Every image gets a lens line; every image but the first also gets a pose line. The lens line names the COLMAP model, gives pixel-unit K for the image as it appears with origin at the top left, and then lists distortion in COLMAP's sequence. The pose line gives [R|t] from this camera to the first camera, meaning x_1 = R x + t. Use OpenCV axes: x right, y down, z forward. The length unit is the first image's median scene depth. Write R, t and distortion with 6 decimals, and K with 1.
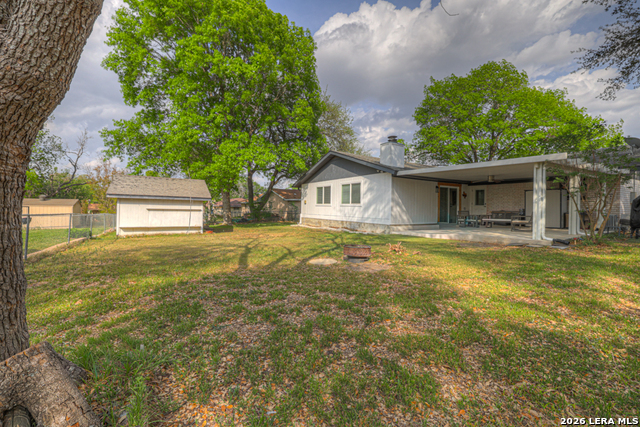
lens RADIAL K [[276.6, 0, 313.3], [0, 276.6, 212.4], [0, 0, 1]] dist [-0.001963, 0.000134]
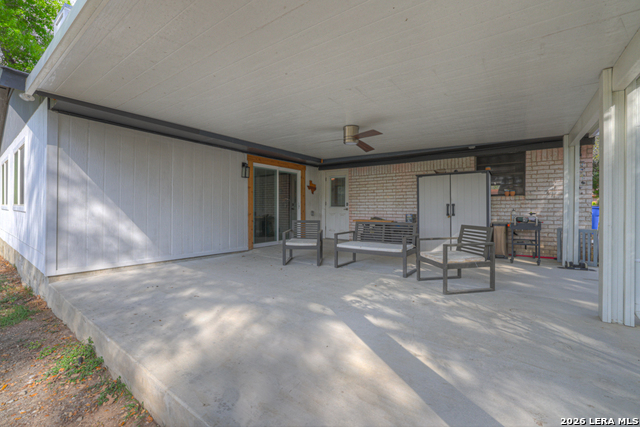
lens RADIAL K [[276.6, 0, 313.3], [0, 276.6, 212.4], [0, 0, 1]] dist [-0.001963, 0.000134]
pose [[0.921977, -0.013272, 0.387018, 0.354381], [0.014355, 0.999897, 0.000093, -0.016534], [-0.386979, 0.005470, 0.922072, 0.533181]]
